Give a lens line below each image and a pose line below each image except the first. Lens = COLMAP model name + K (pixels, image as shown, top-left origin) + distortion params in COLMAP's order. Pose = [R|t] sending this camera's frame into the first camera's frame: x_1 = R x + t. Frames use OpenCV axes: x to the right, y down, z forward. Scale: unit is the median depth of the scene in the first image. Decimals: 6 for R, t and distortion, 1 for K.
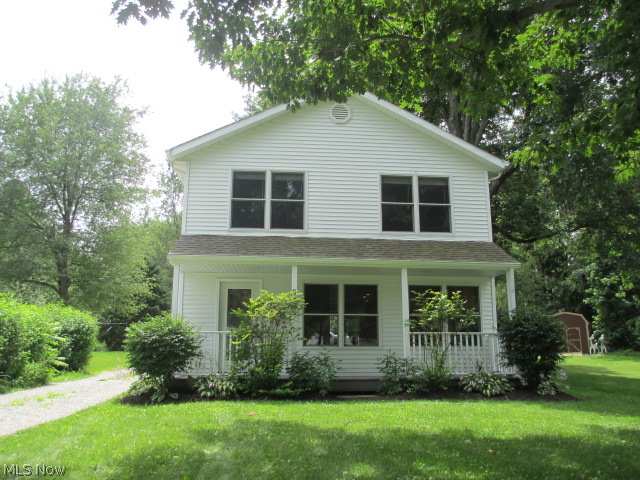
lens RADIAL K [[526.1, 0, 321.1], [0, 526.1, 227.1], [0, 0, 1]] dist [-0.093047, 0.075392]
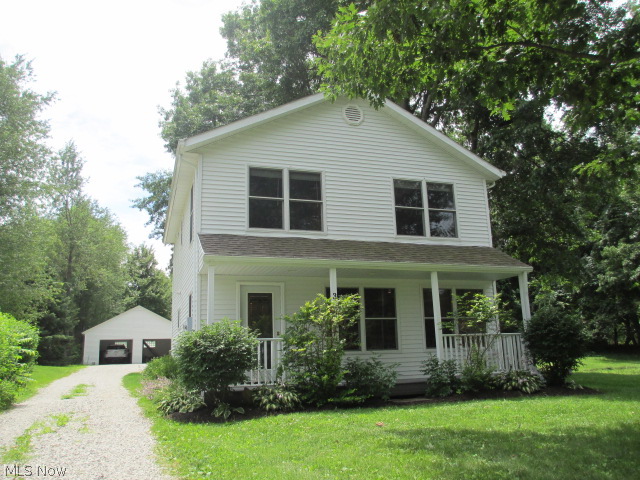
lens RADIAL K [[526.1, 0, 321.1], [0, 526.1, 227.1], [0, 0, 1]] dist [-0.093047, 0.075392]
pose [[0.972516, 0.024897, 0.231500, -0.260119], [-0.022604, 0.999666, -0.012552, 0.009147], [-0.231735, 0.006974, 0.972754, 0.058509]]
